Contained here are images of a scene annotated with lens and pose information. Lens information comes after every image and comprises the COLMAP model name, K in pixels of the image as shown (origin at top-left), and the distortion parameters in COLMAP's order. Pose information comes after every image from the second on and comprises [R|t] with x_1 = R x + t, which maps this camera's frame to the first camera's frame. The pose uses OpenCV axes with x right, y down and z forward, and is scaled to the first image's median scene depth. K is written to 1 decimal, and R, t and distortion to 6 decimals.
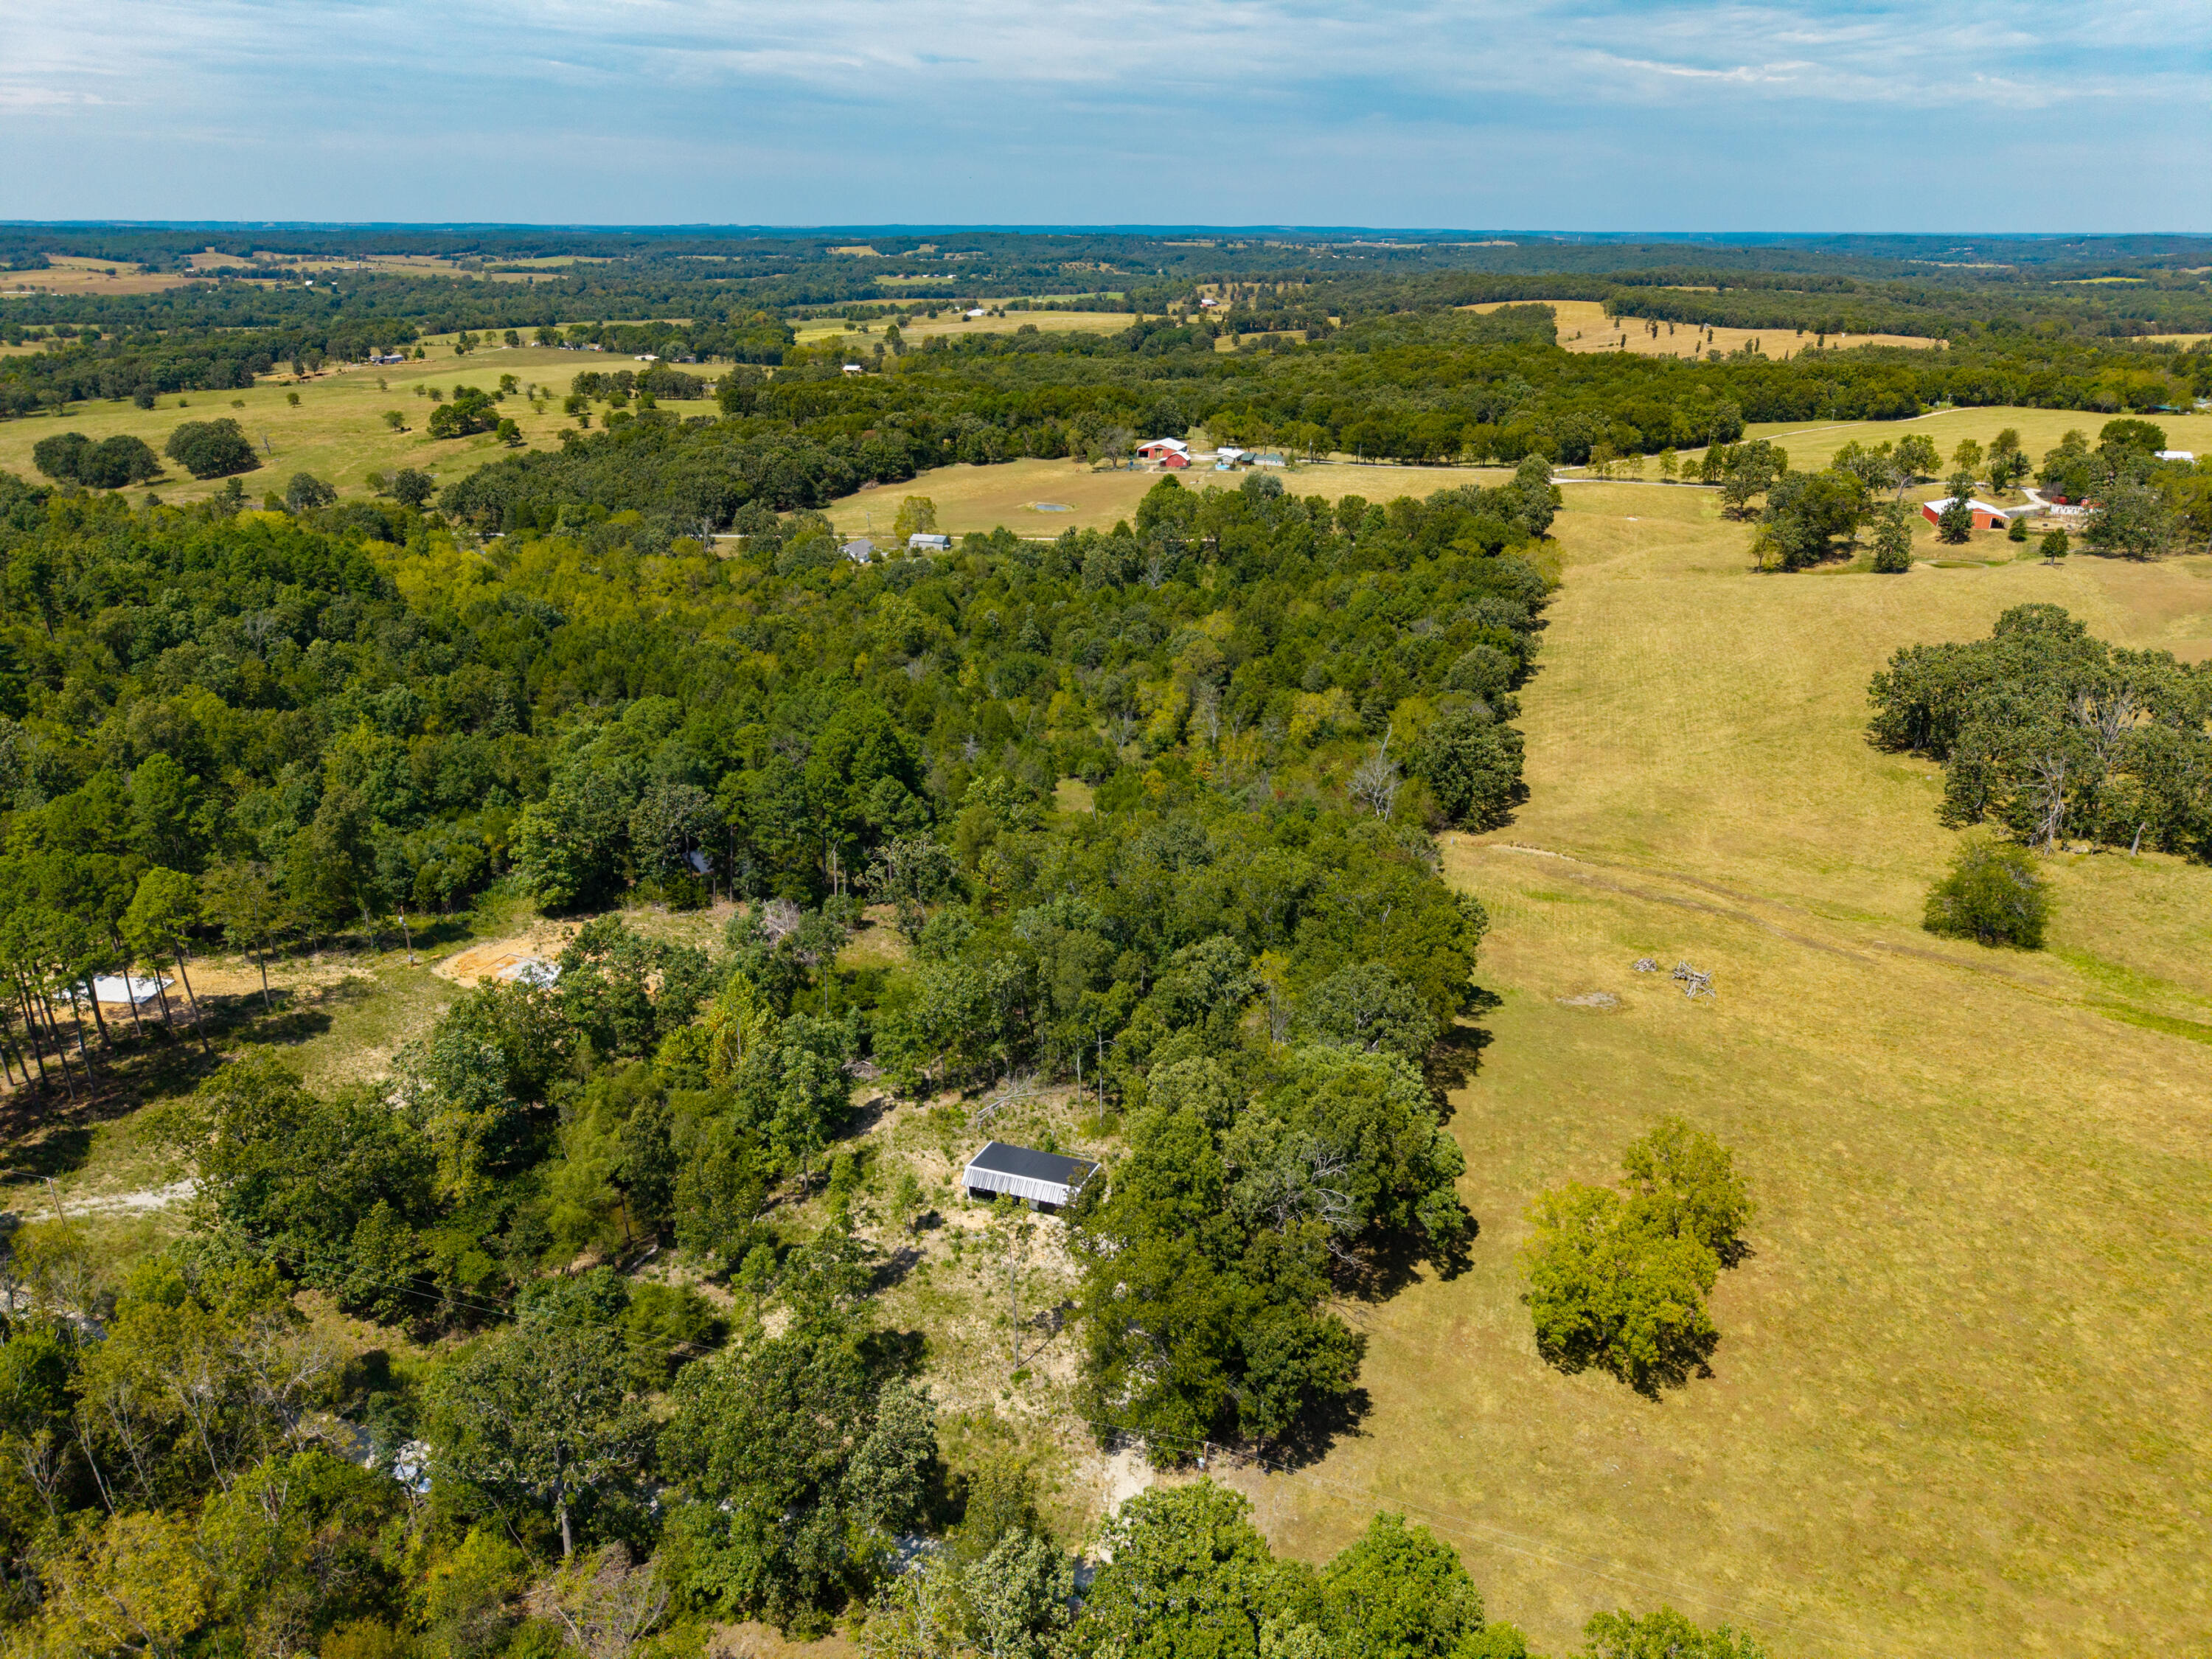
lens RADIAL K [[1508.0, 0, 1105.8], [0, 1508.0, 834.2], [0, 0, 1]] dist [0.003903, -0.002159]
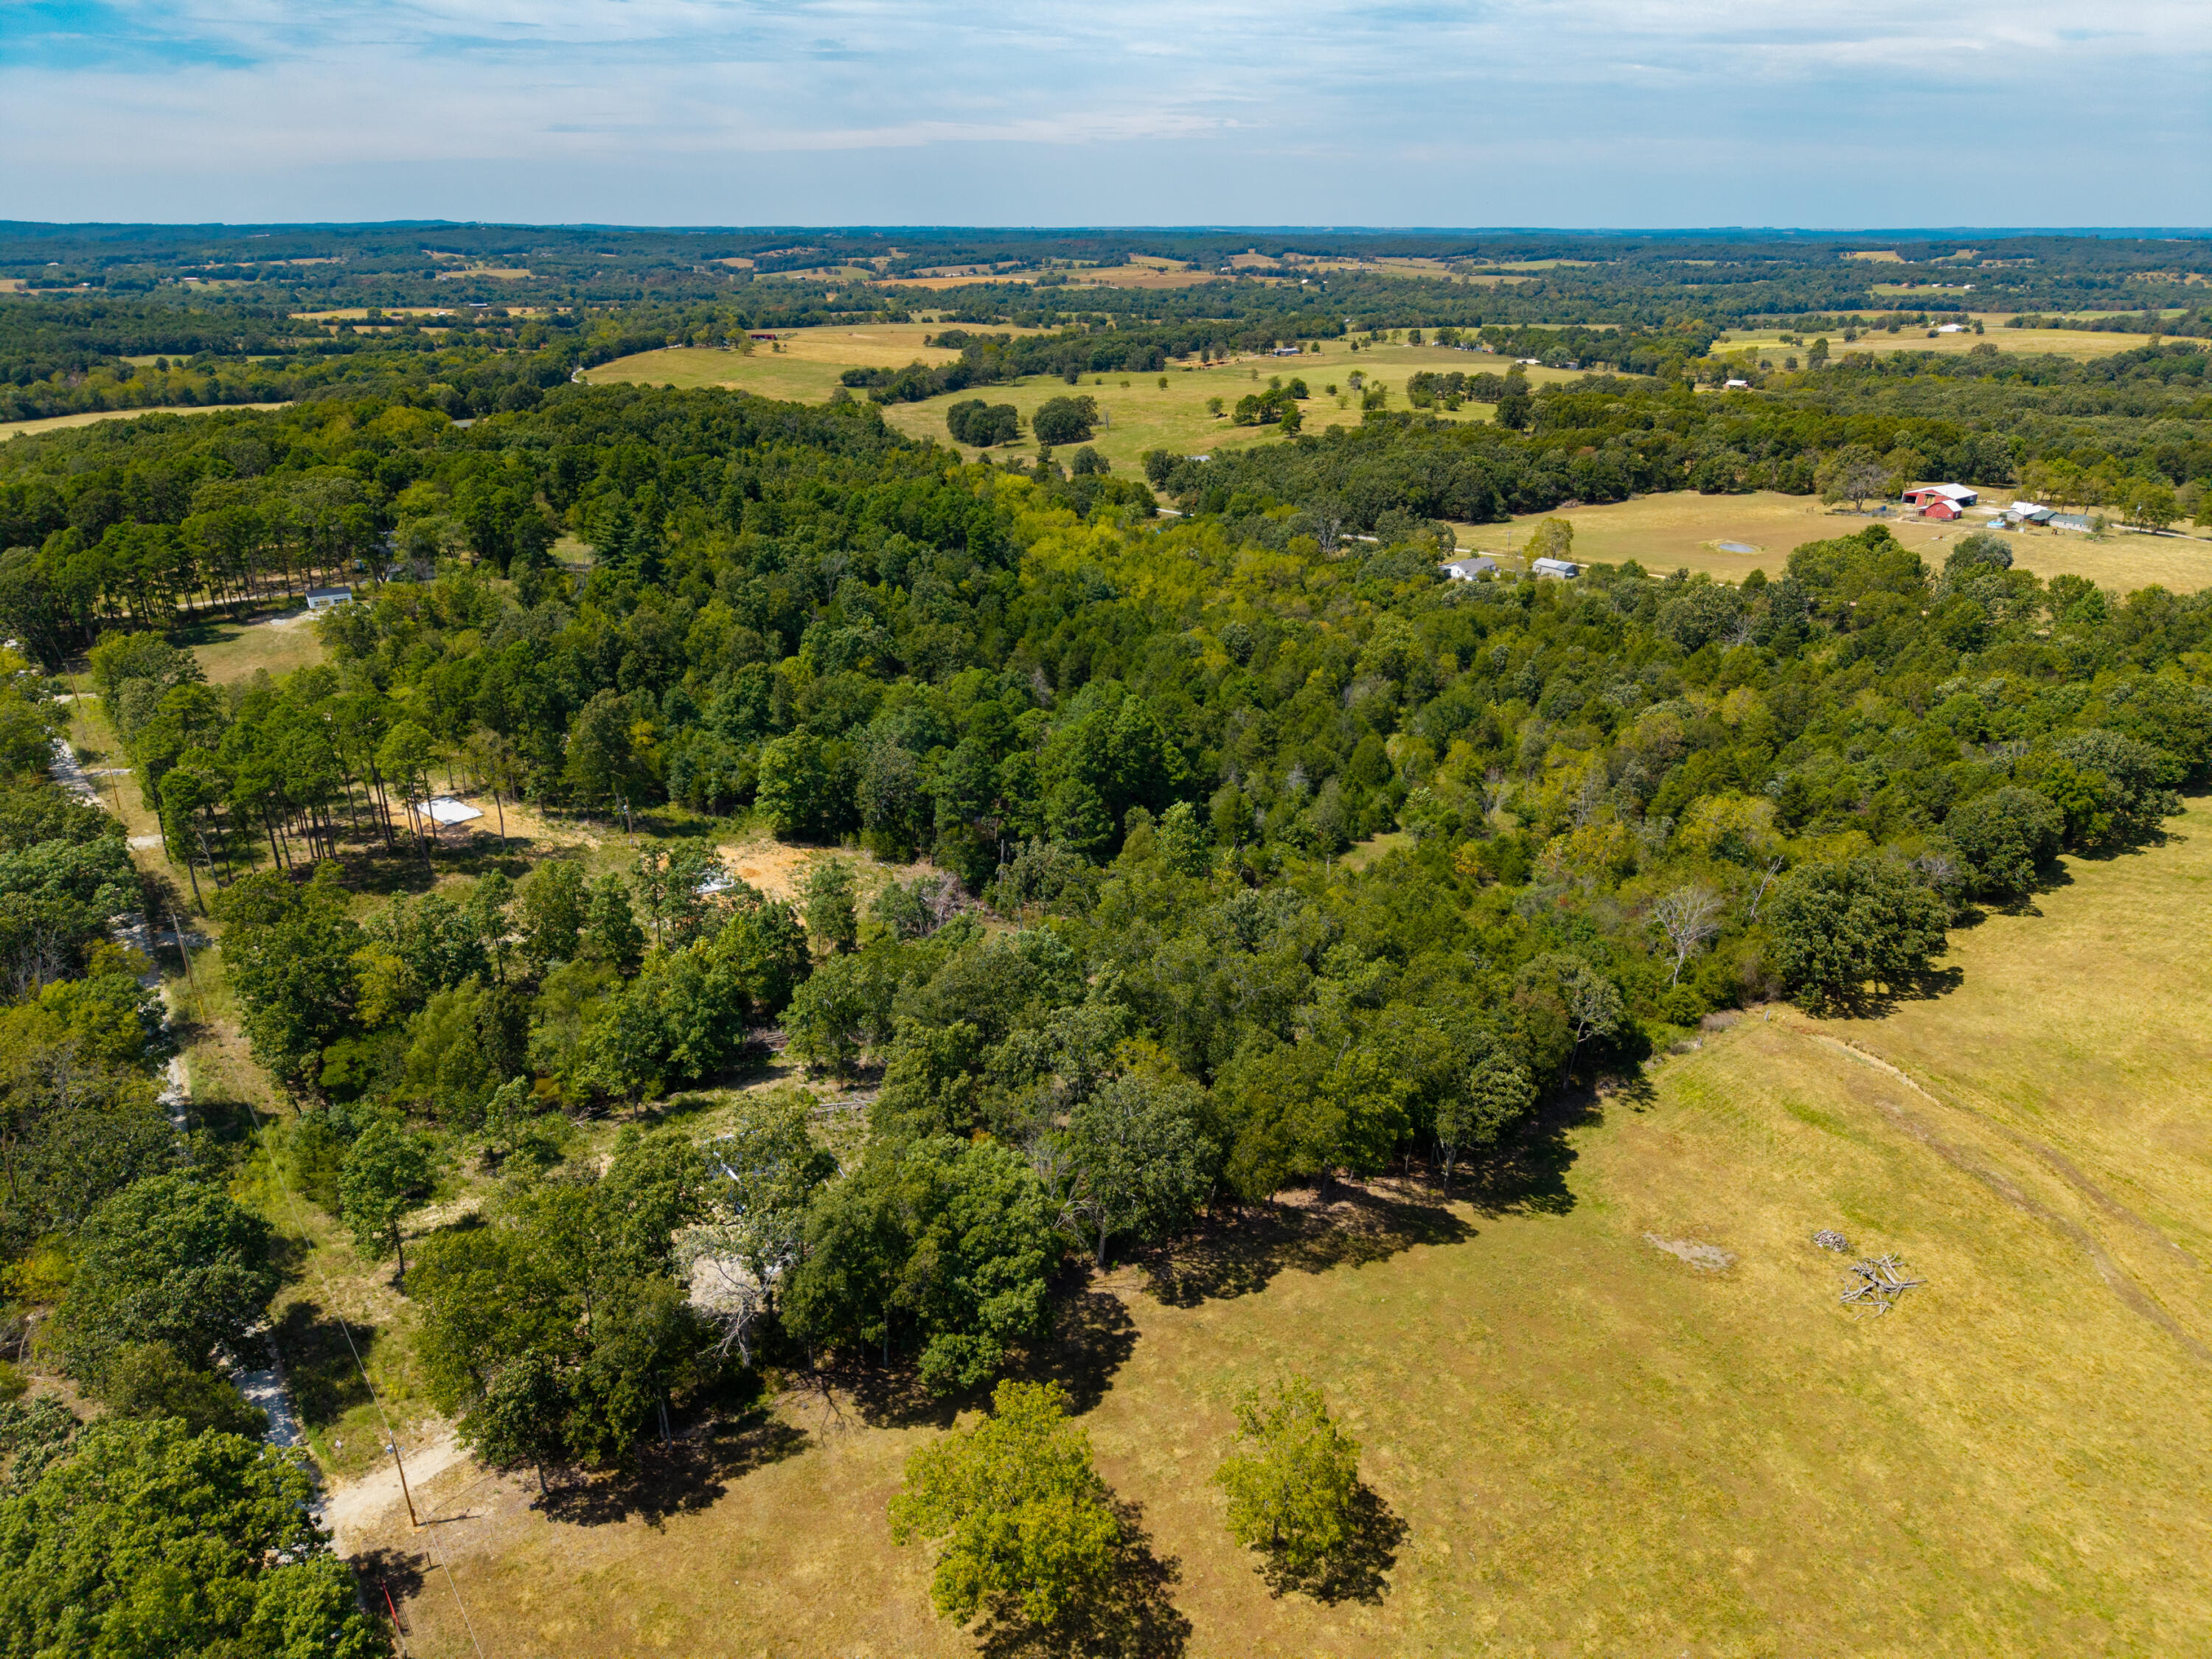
lens RADIAL K [[1508.0, 0, 1086.1], [0, 1508.0, 839.8], [0, 0, 1]] dist [0.003903, -0.002159]
pose [[0.804749, 0.221260, -0.550839, 0.154355], [-0.220810, 0.972929, 0.068212, -0.025455], [0.551020, 0.066737, 0.831820, 0.067444]]
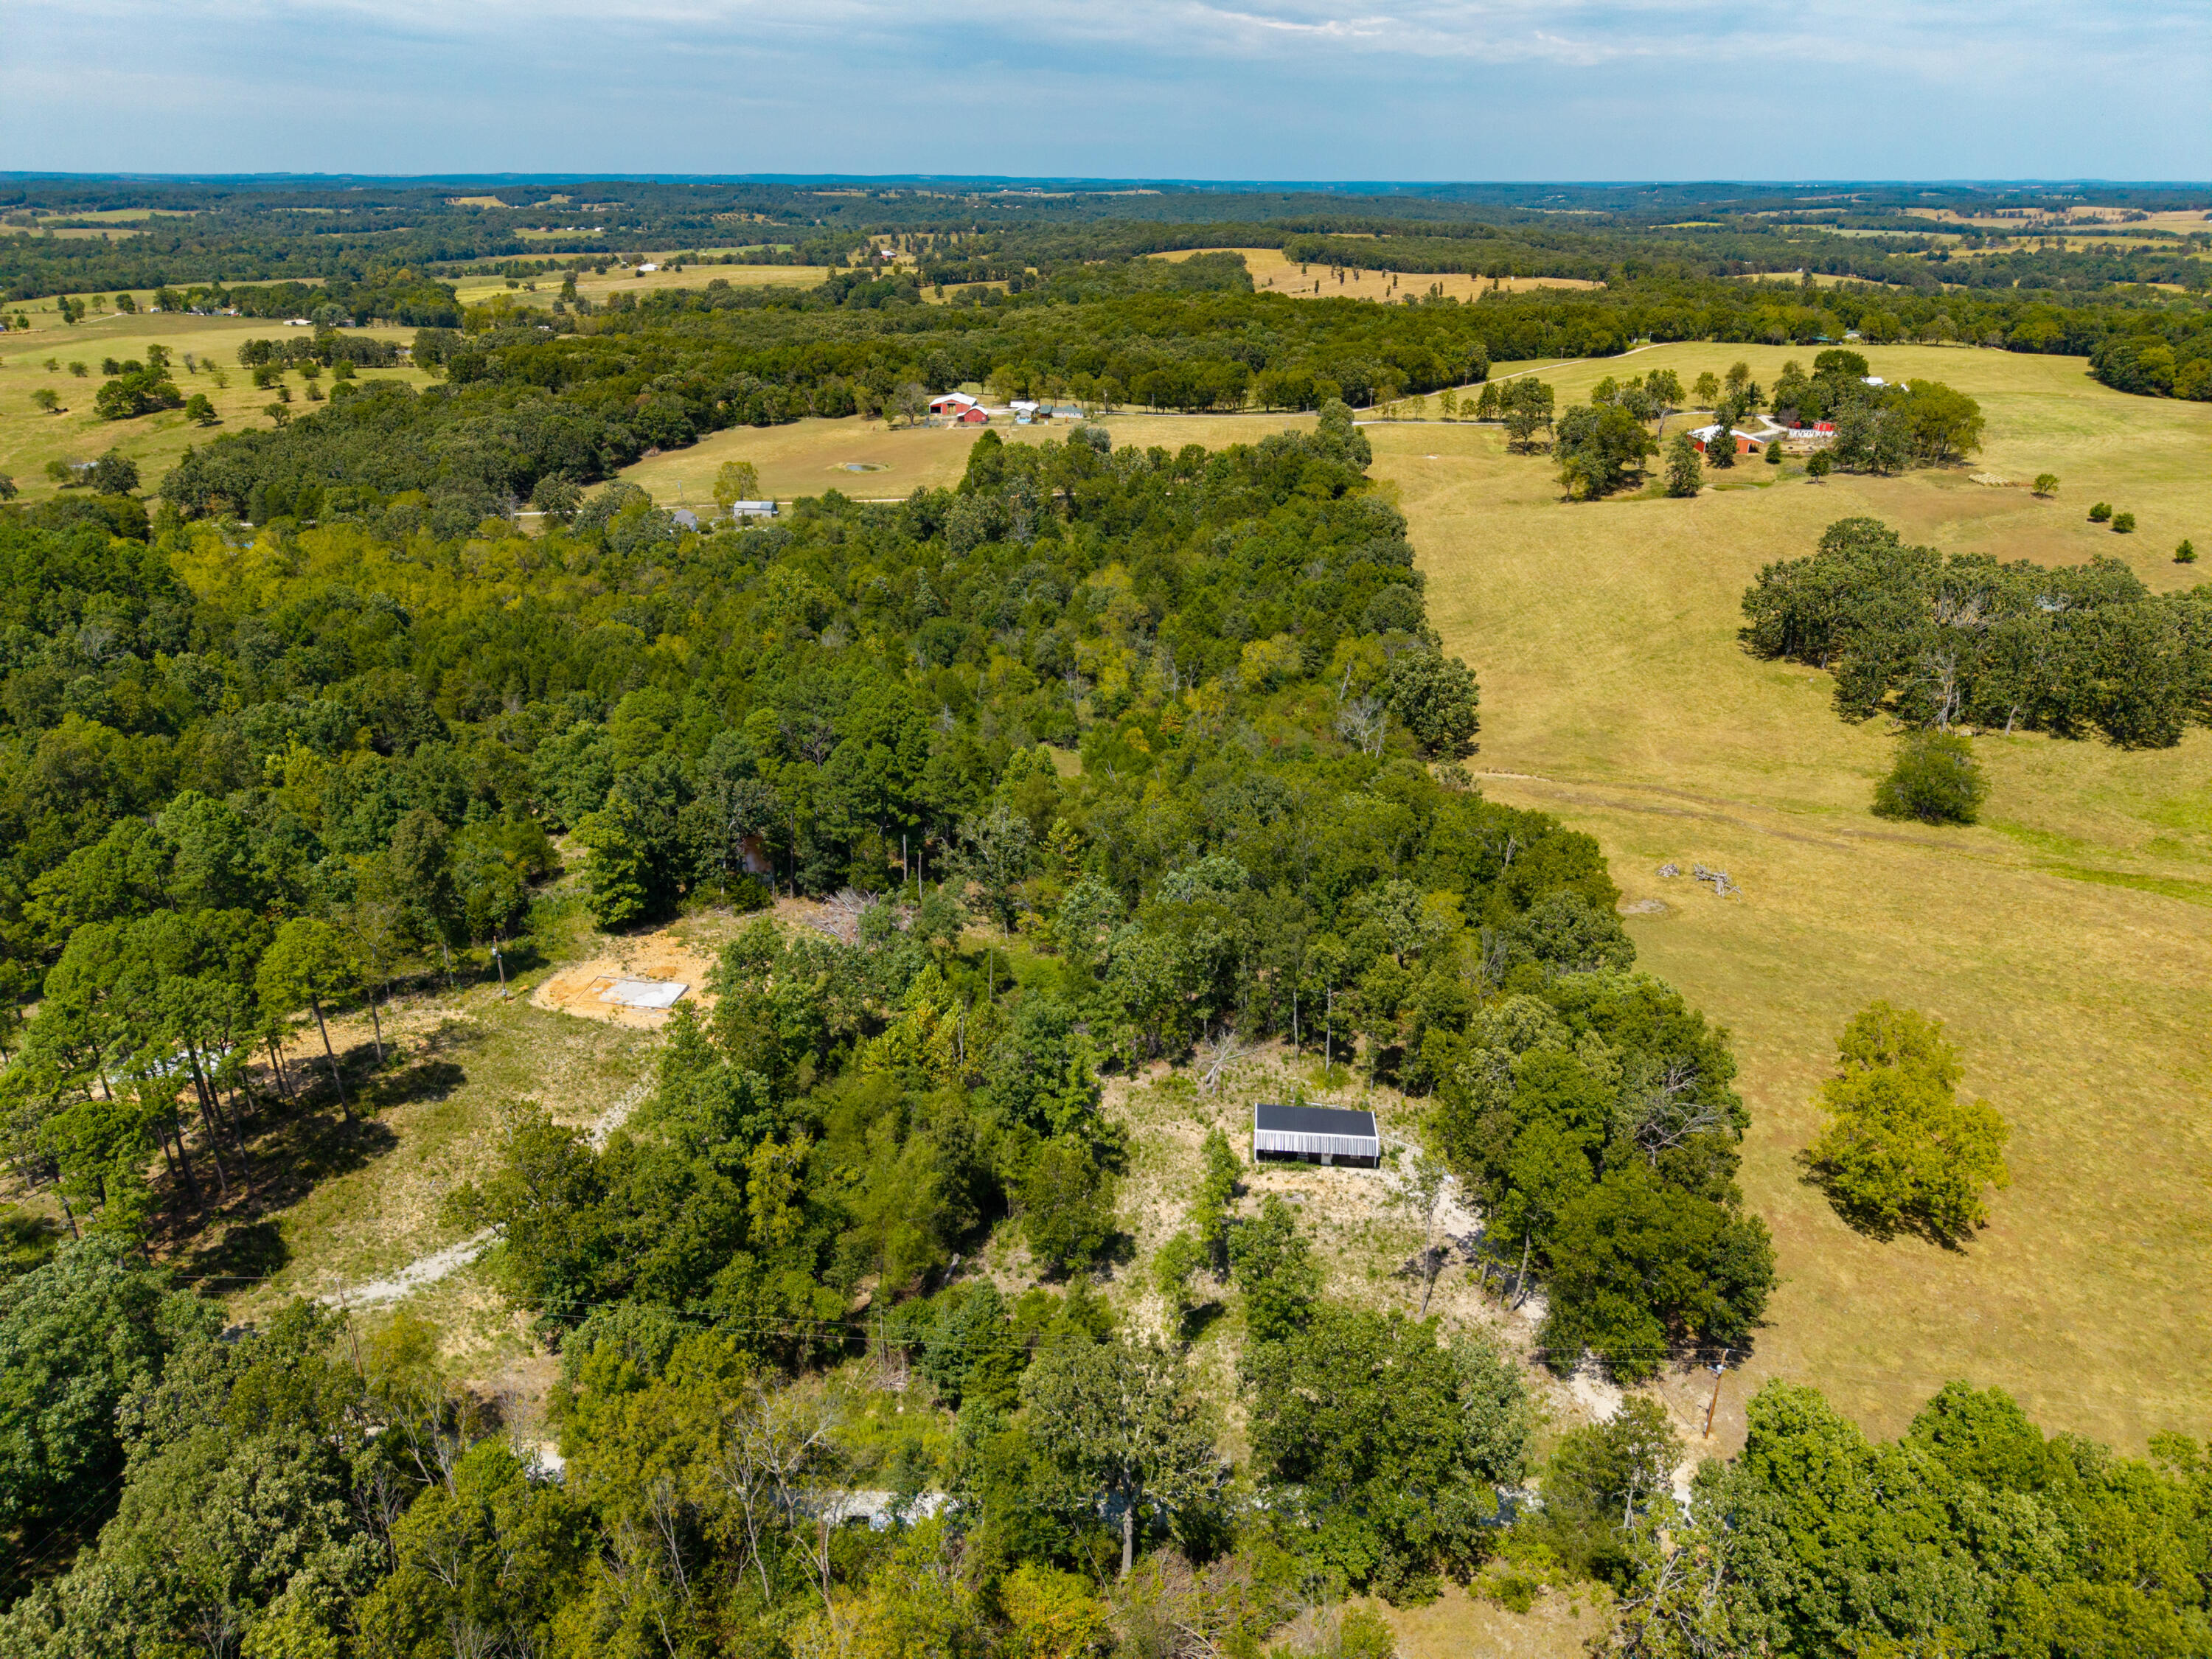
lens RADIAL K [[1508.0, 0, 1107.1], [0, 1508.0, 828.6], [0, 0, 1]] dist [0.003903, -0.002159]
pose [[0.973909, -0.090677, 0.208037, -0.092217], [0.085314, 0.995752, 0.034627, -0.005320], [-0.210294, -0.015975, 0.977508, 0.011897]]
